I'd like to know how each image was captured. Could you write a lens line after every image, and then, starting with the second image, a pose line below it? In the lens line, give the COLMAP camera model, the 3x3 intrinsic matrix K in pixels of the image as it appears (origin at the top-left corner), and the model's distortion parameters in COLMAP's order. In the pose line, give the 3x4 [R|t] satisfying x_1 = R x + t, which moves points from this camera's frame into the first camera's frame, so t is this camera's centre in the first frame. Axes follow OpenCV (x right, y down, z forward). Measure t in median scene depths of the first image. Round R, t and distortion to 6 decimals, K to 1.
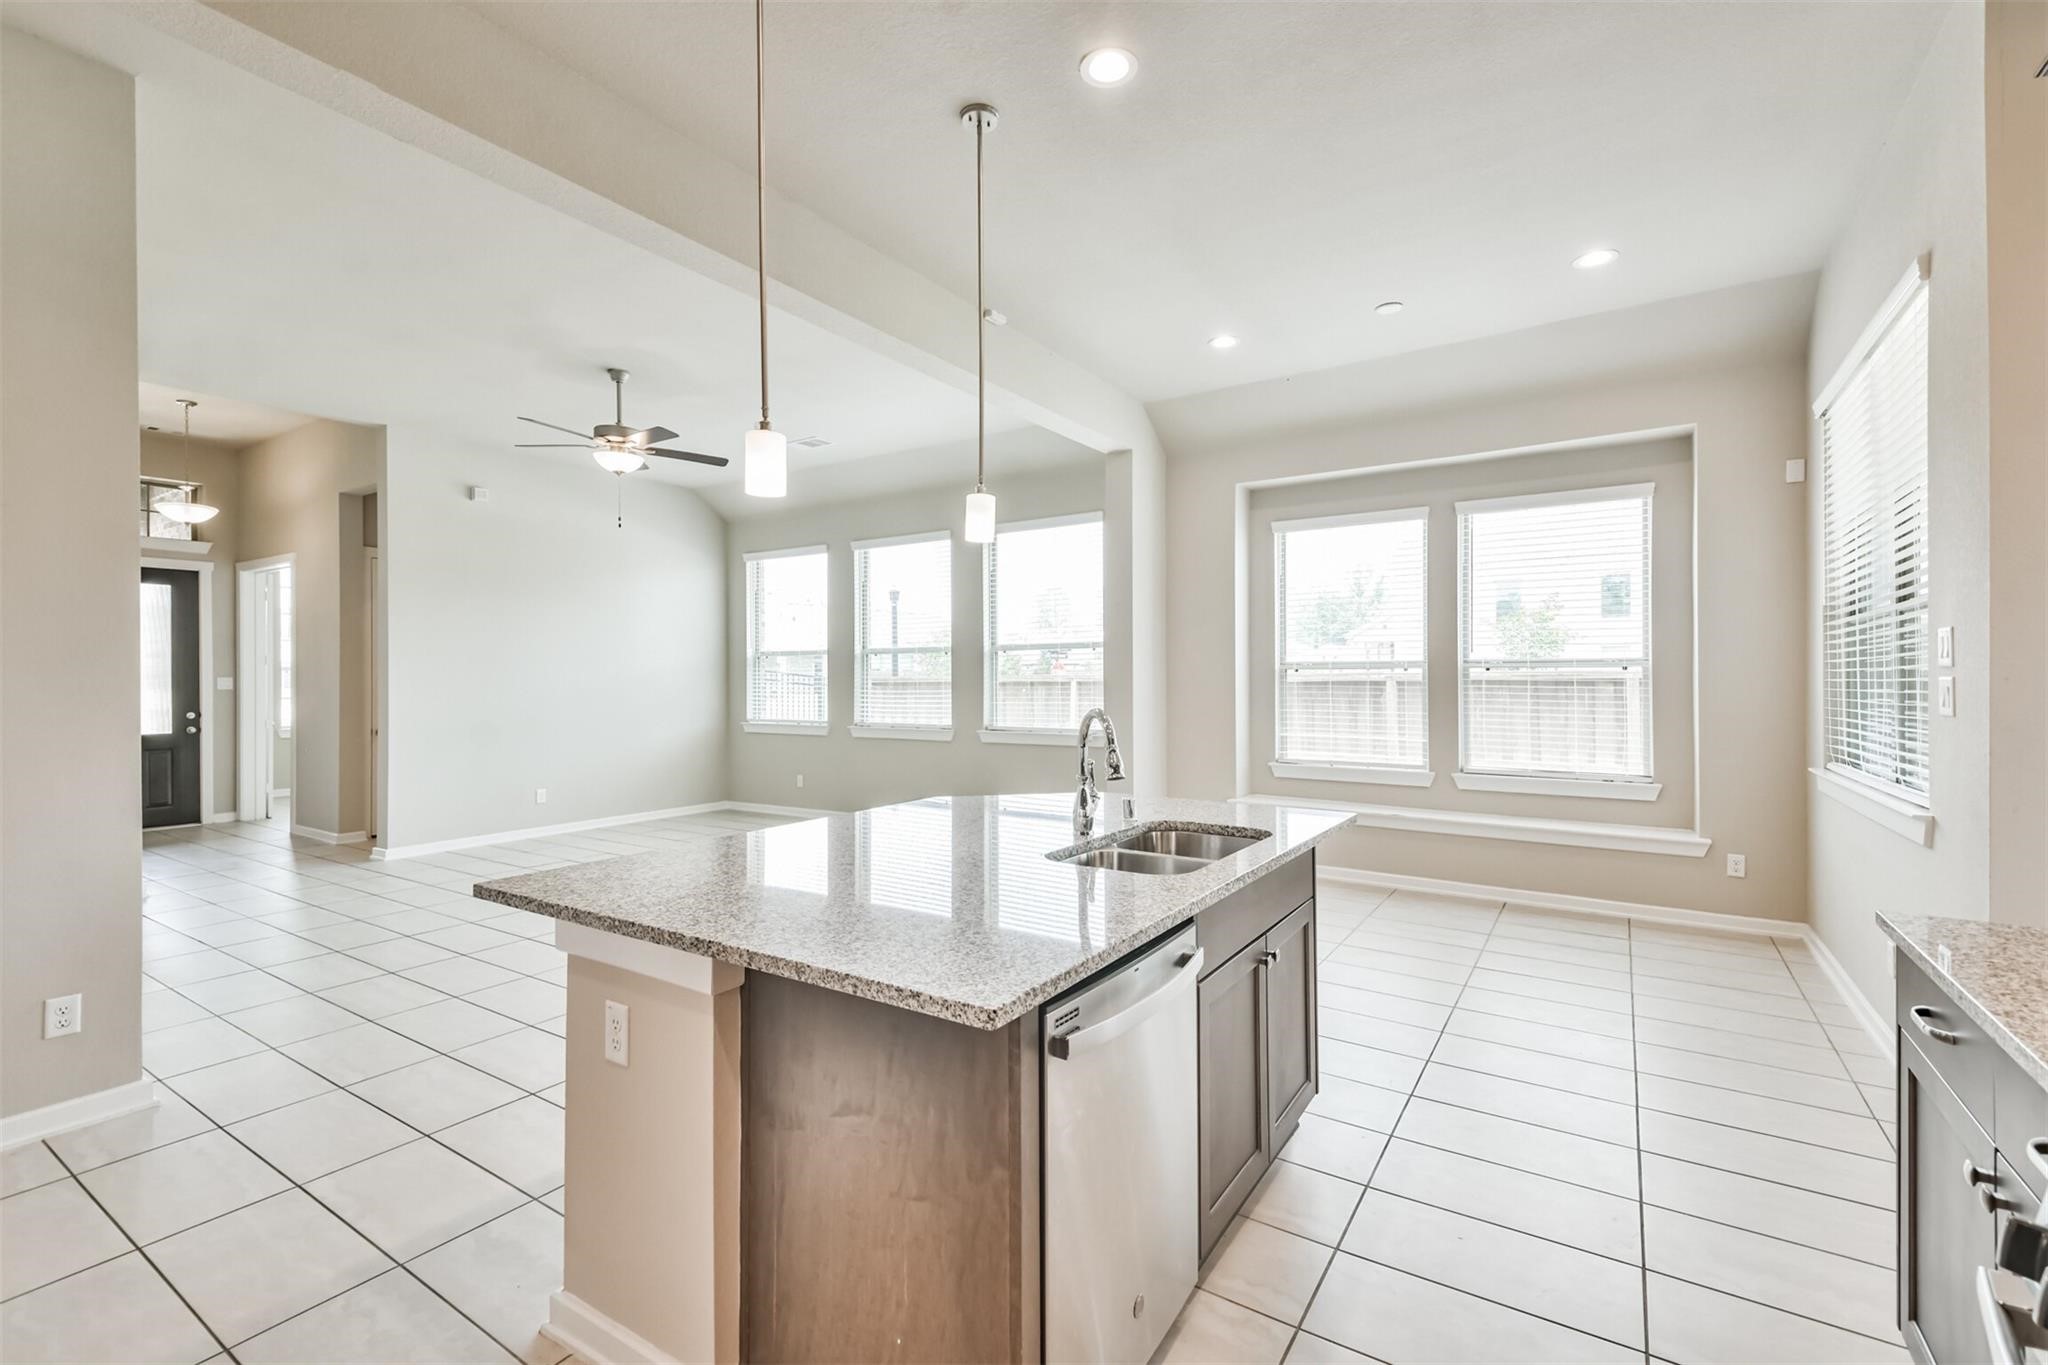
lens RADIAL K [[888.7, 0, 1043.0], [0, 888.7, 676.2], [0, 0, 1]] dist [0.032033, -0.015594]
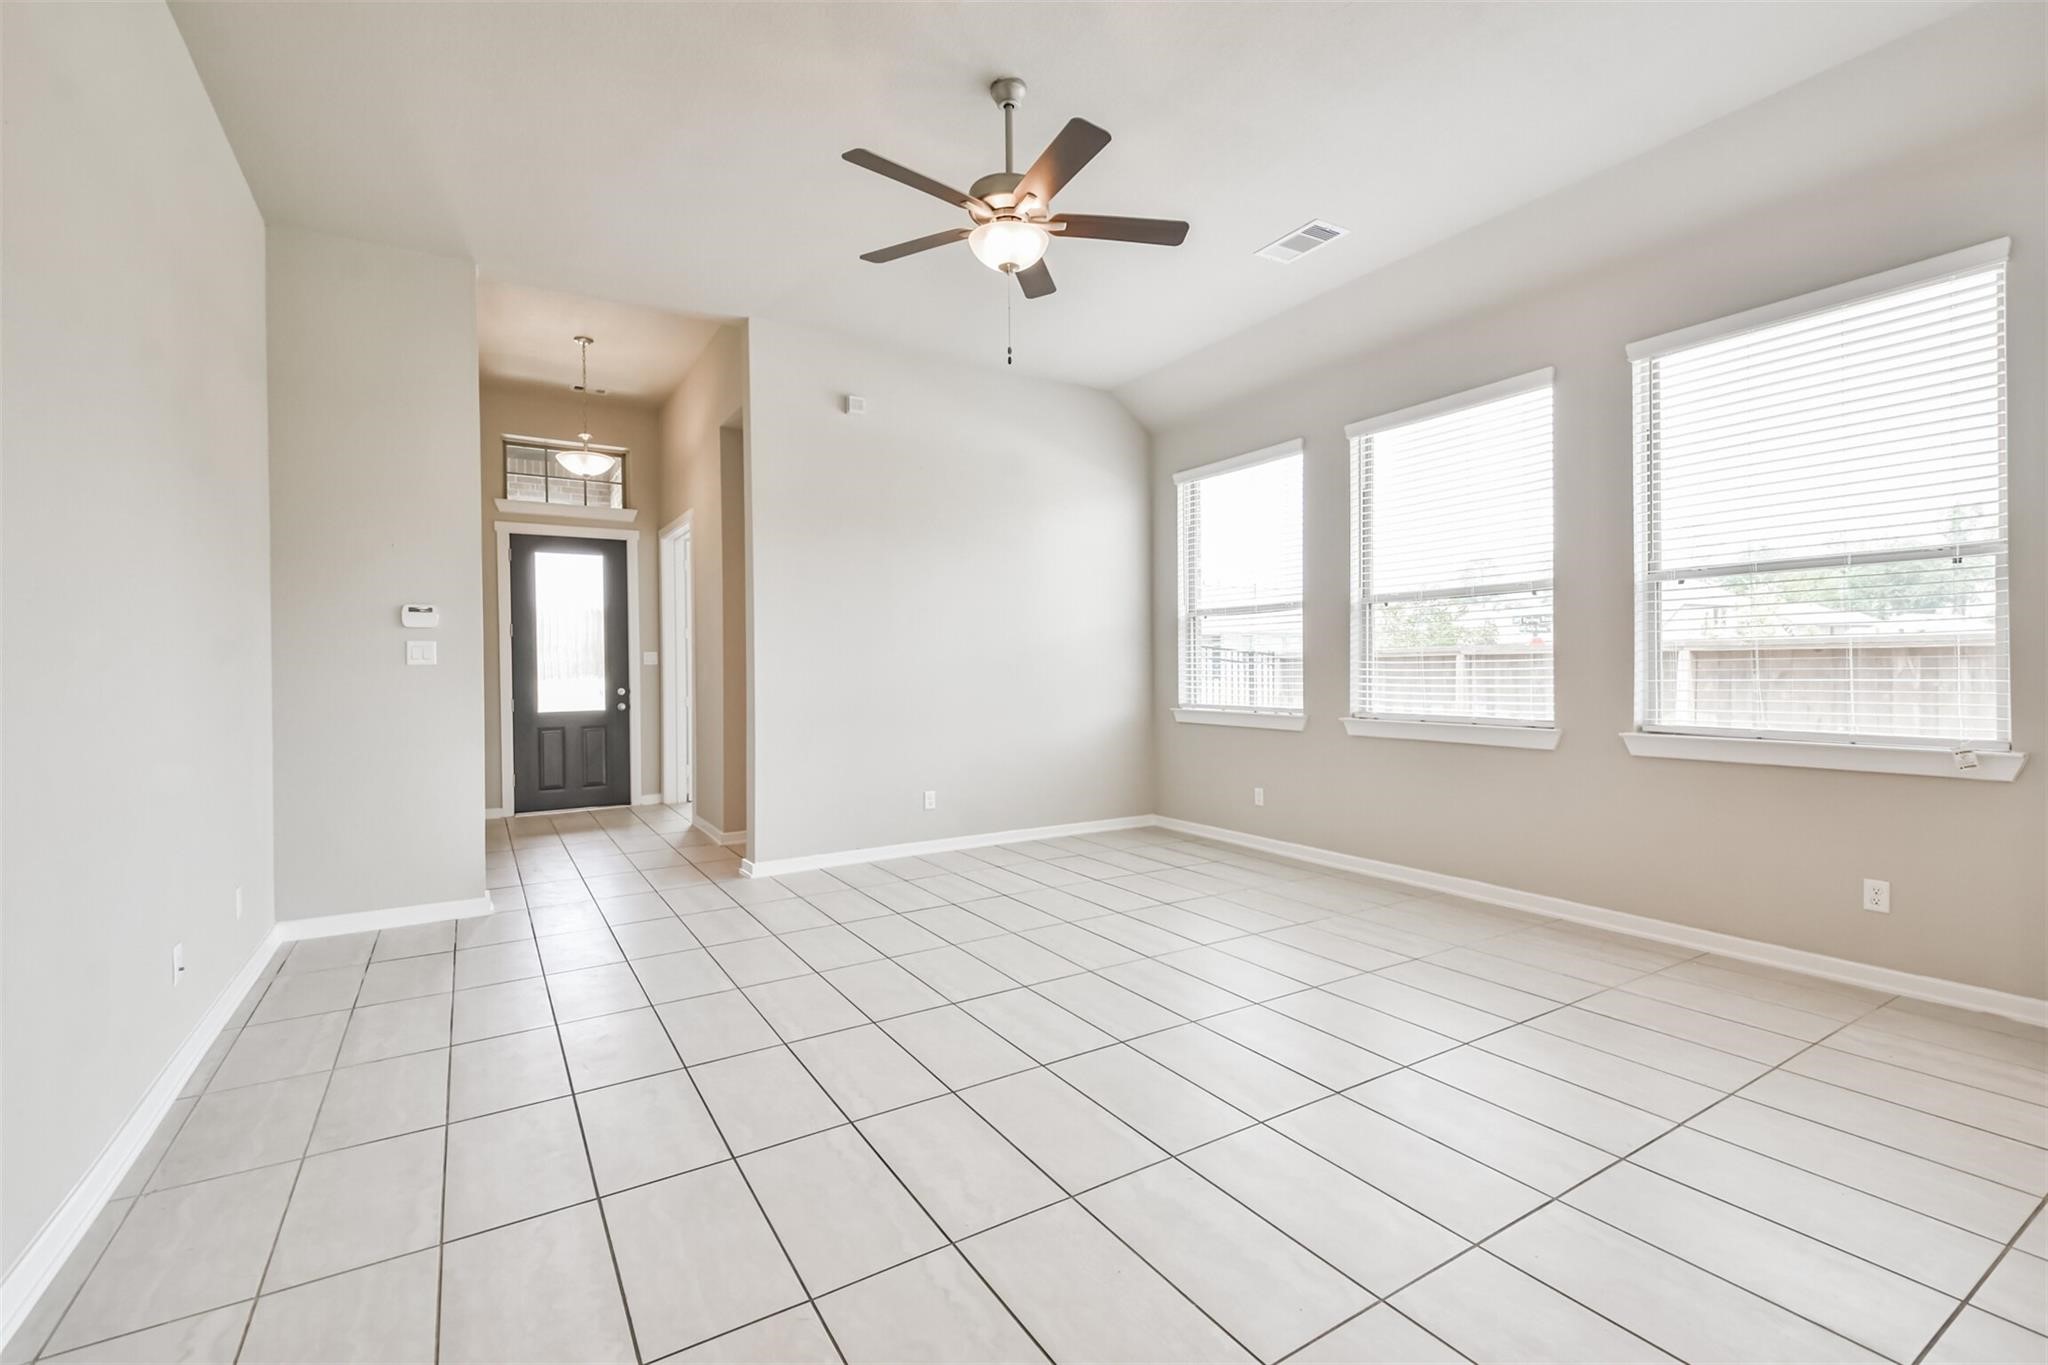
lens RADIAL K [[888.7, 0, 1021.5], [0, 888.7, 660.8], [0, 0, 1]] dist [0.032033, -0.015594]
pose [[0.899805, -0.006760, -0.436240, -0.148072], [0.006456, 0.999977, -0.002179, 0.015736], [0.436245, -0.000856, 0.899828, 0.331449]]
